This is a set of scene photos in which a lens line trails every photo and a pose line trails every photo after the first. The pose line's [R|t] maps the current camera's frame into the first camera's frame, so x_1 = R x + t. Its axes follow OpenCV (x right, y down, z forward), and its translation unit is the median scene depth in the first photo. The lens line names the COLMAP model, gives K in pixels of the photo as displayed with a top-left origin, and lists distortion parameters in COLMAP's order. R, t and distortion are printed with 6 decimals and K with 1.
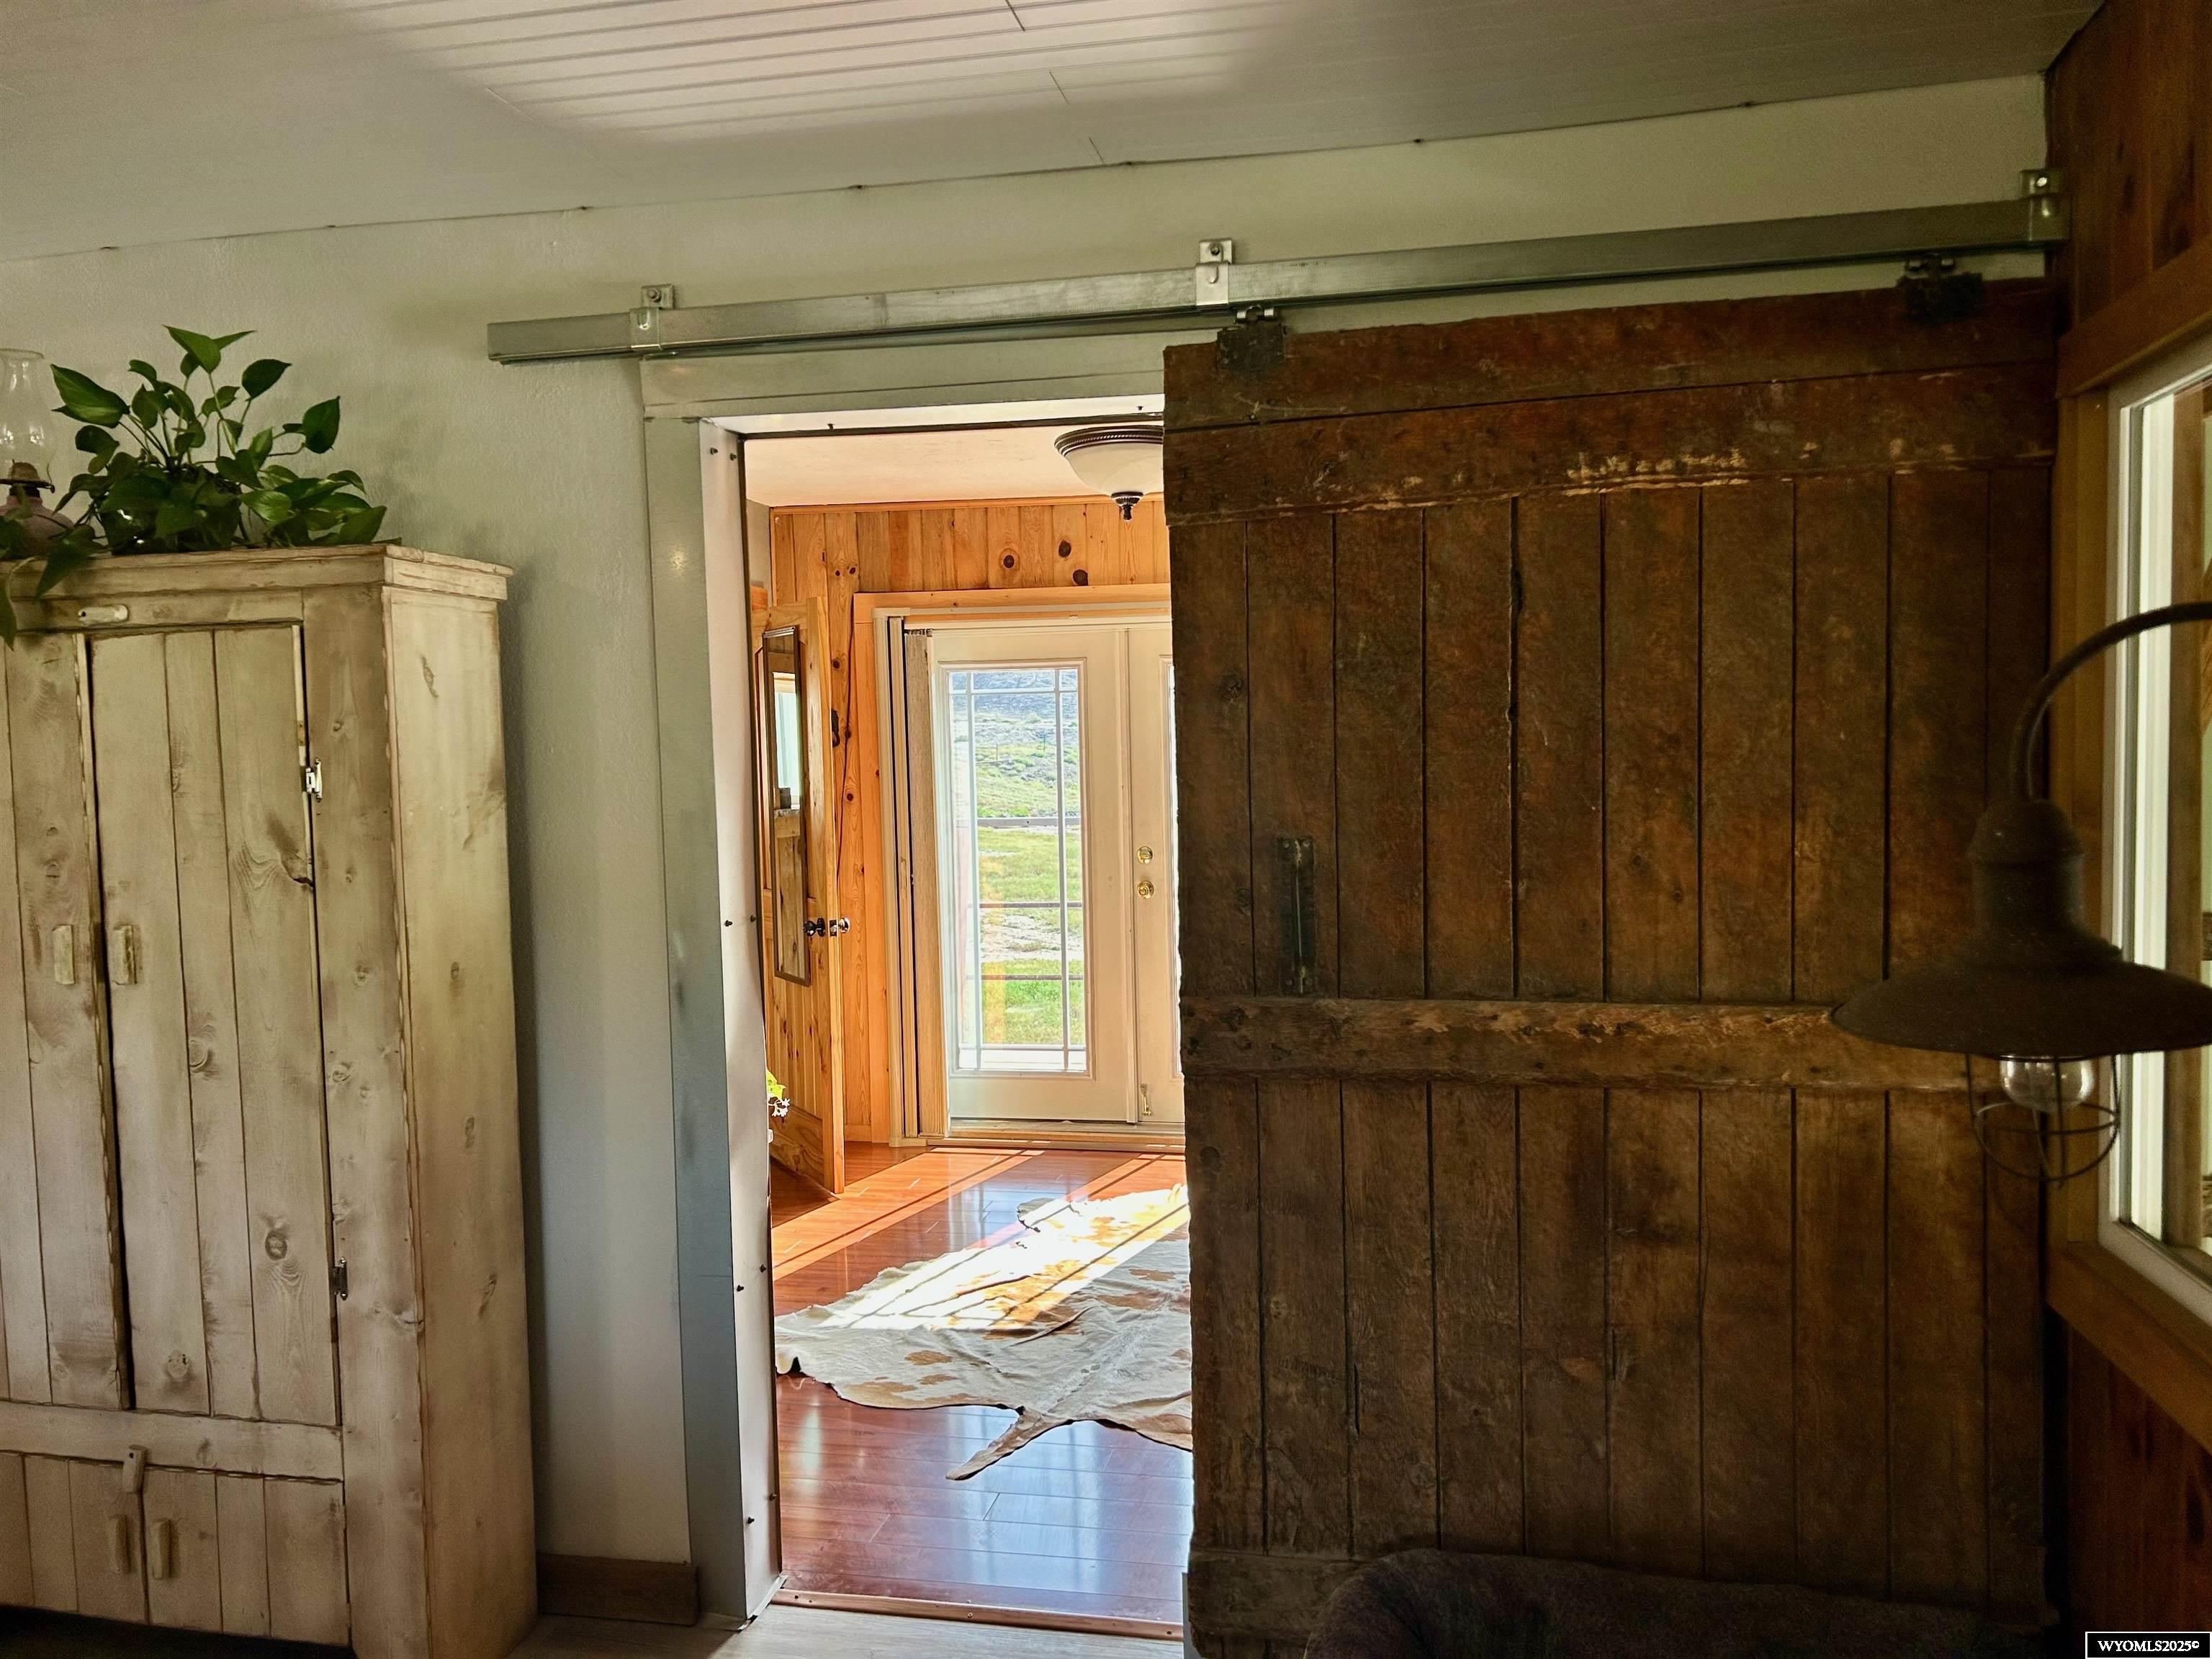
lens RADIAL K [[1659.2, 0, 1104.9], [0, 1659.2, 837.2], [0, 0, 1]] dist [0.028125, -0.028115]
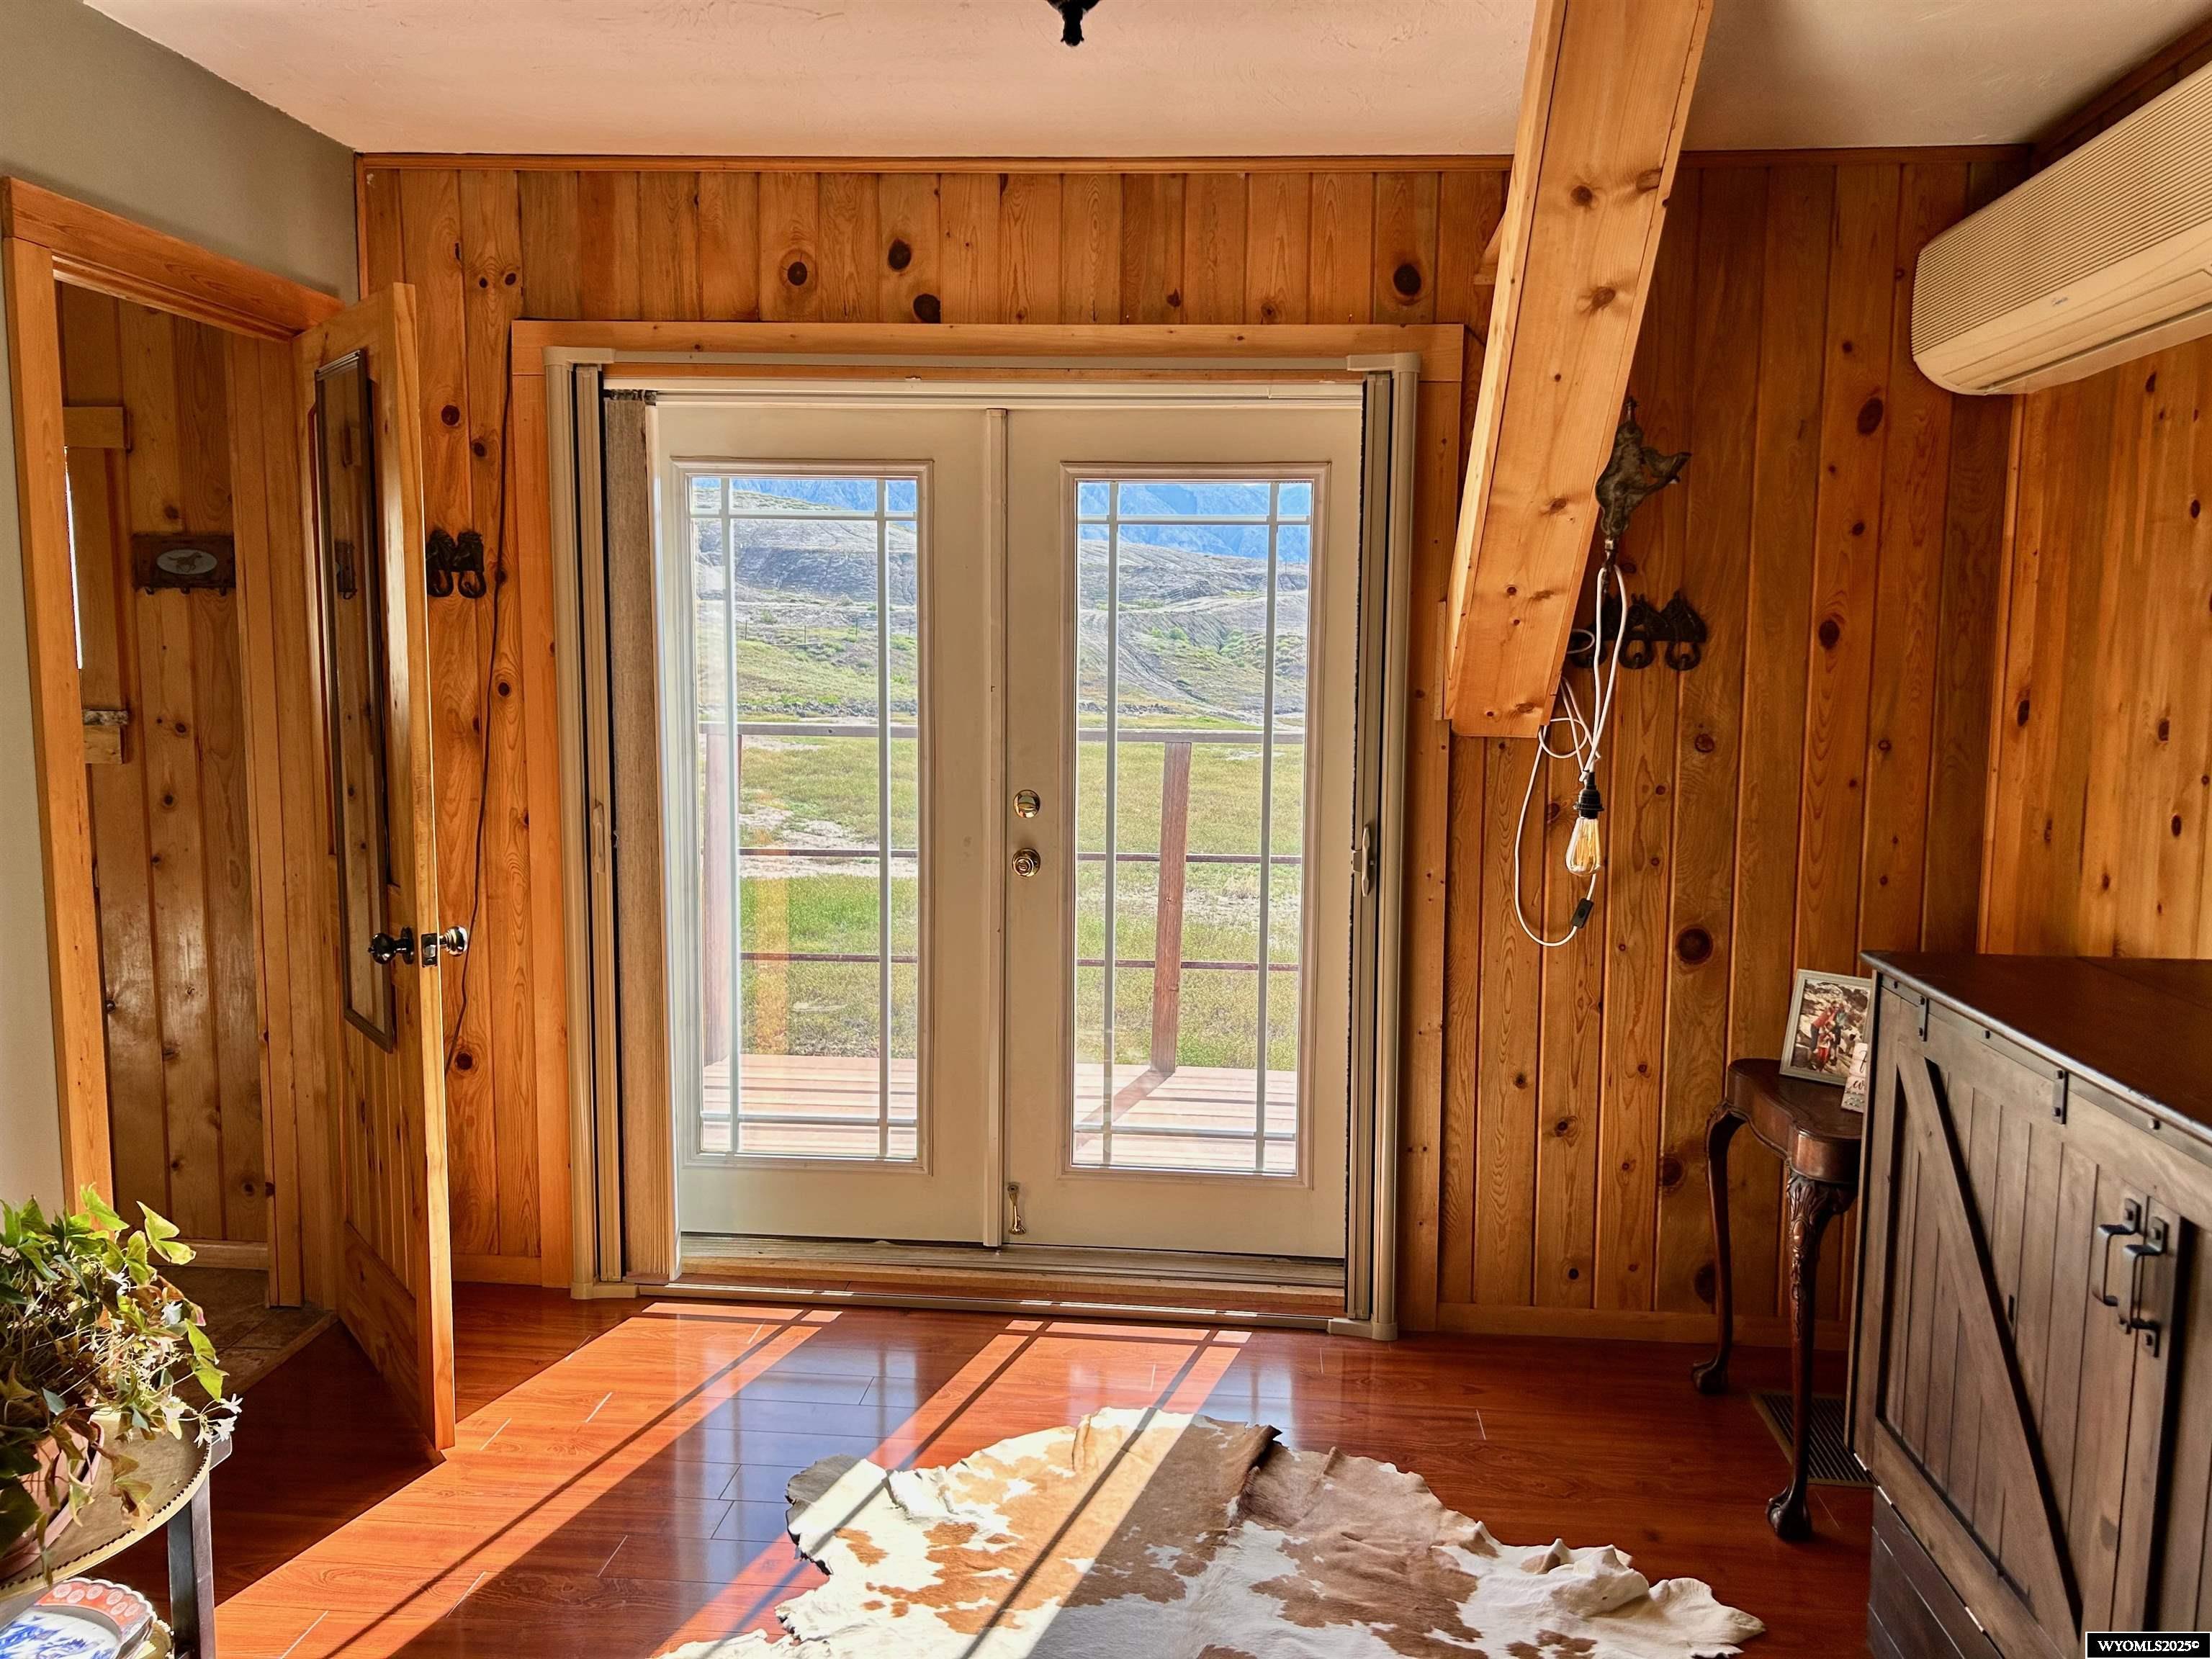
lens RADIAL K [[1659.2, 0, 1115.0], [0, 1659.2, 827.7], [0, 0, 1]] dist [0.028125, -0.028115]
pose [[0.992577, 0.020704, 0.119842, -0.015177], [-0.027790, 0.997944, 0.057759, -0.015998], [-0.118400, -0.060661, 0.991111, 0.420933]]
